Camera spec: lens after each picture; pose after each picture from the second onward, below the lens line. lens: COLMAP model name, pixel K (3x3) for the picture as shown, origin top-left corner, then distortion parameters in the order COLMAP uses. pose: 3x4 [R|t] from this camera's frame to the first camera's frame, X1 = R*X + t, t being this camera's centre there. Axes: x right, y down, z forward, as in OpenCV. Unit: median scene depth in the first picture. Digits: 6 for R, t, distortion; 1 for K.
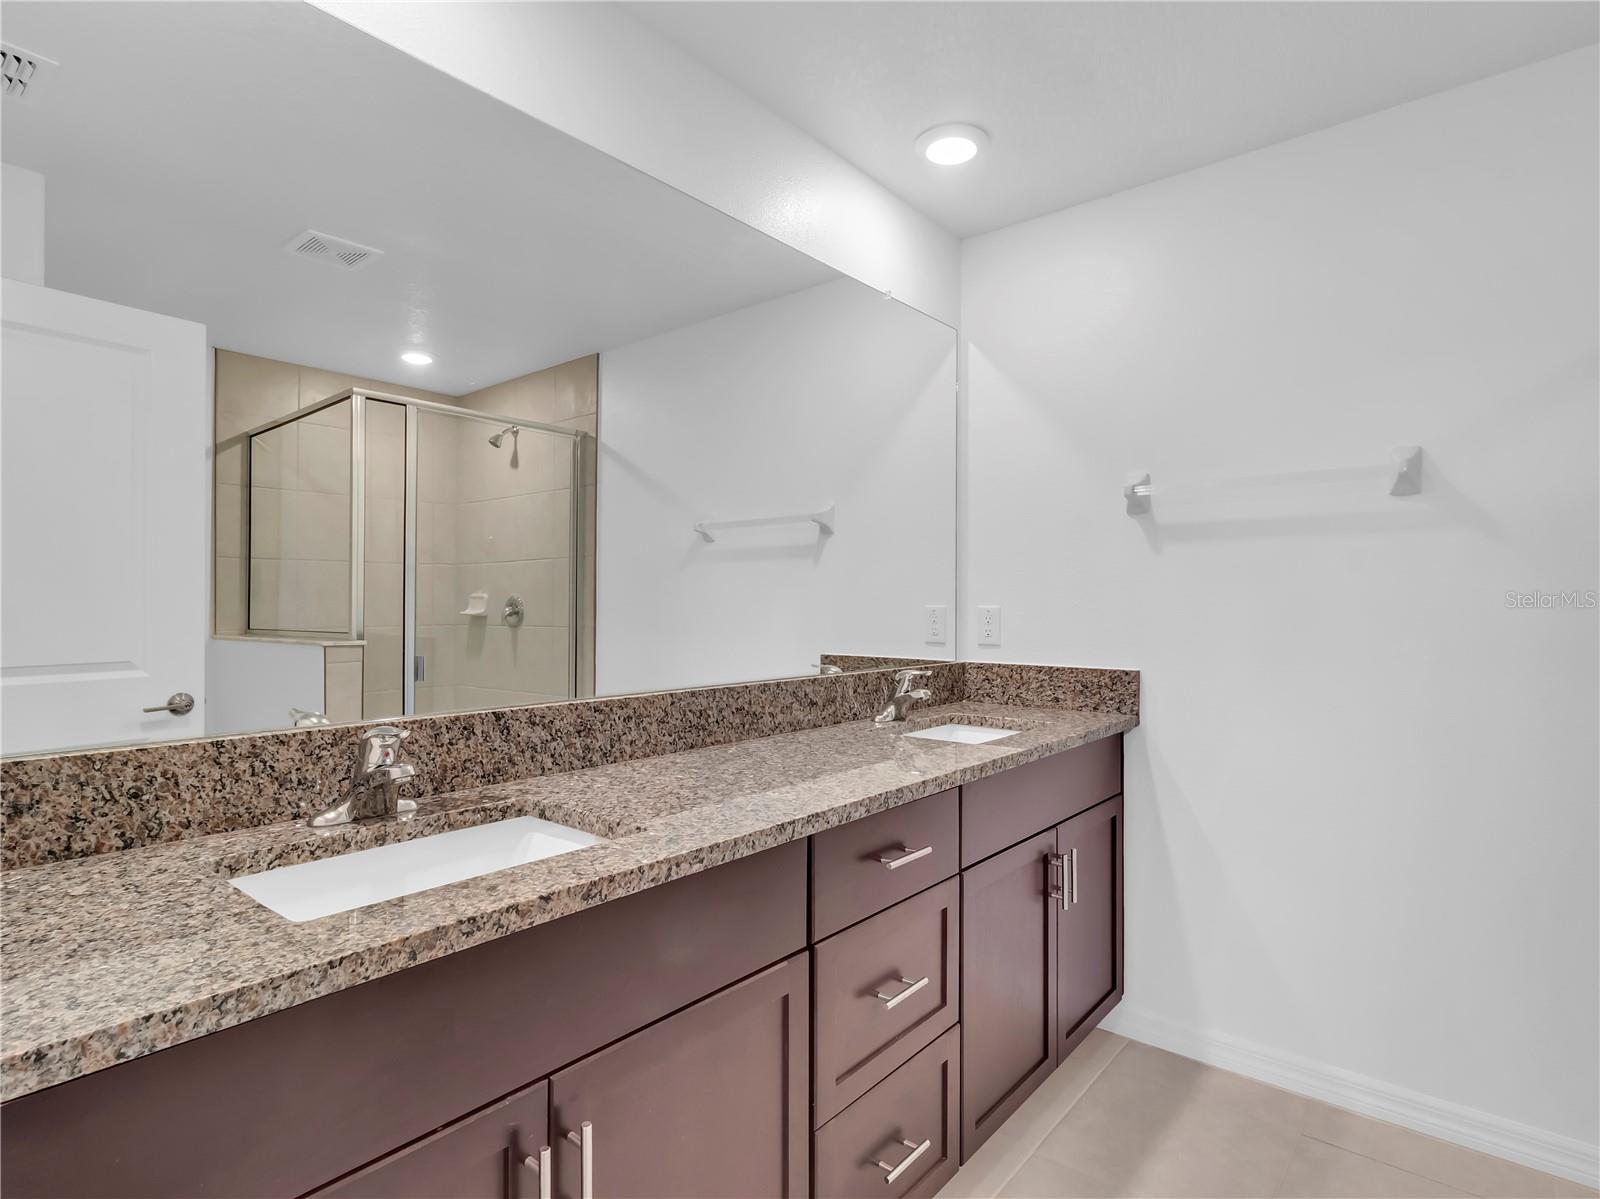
lens RADIAL K [[822.3, 0, 768.0], [0, 822.3, 611.1], [0, 0, 1]] dist [0.003903, -0.000553]
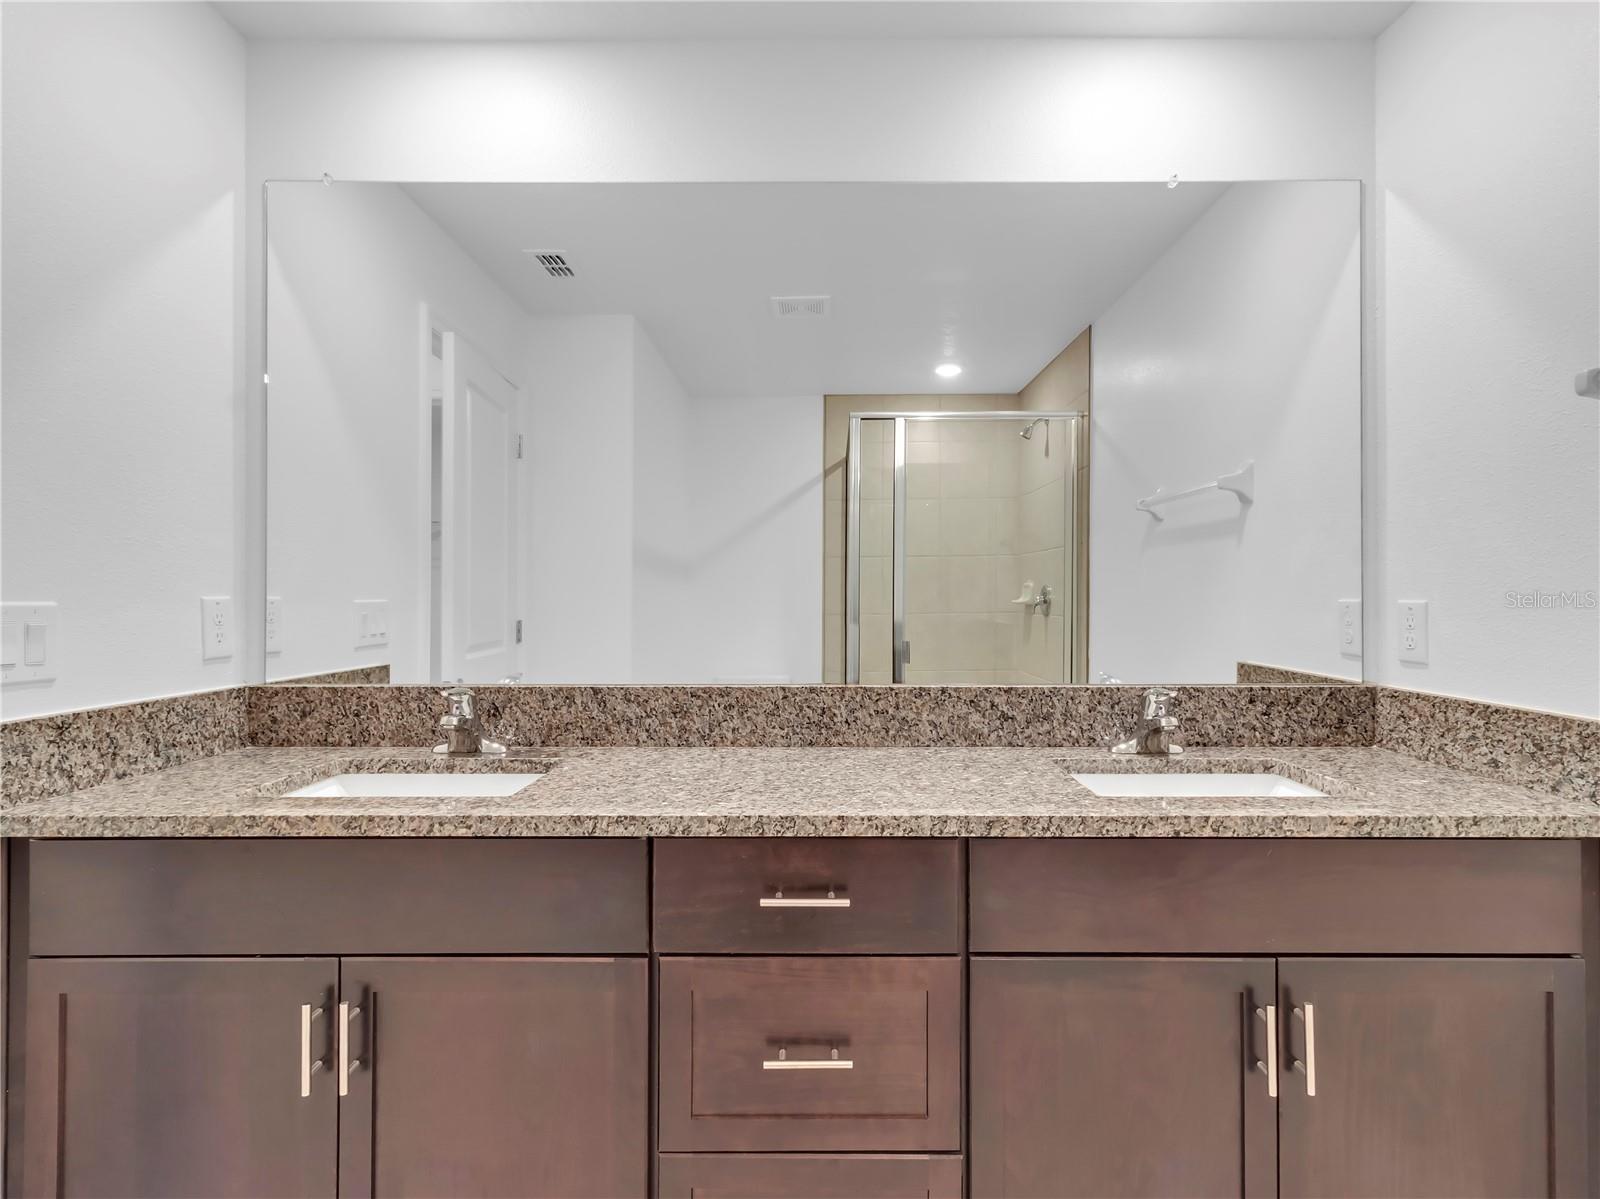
lens RADIAL K [[794.6, 0, 761.9], [0, 794.6, 589.3], [0, 0, 1]] dist [0.002437, 0.001157]
pose [[0.665791, -0.005300, -0.746119, 0.675243], [-0.004783, 0.999924, -0.011371, -0.009582], [0.746123, 0.011140, 0.665715, 0.379703]]
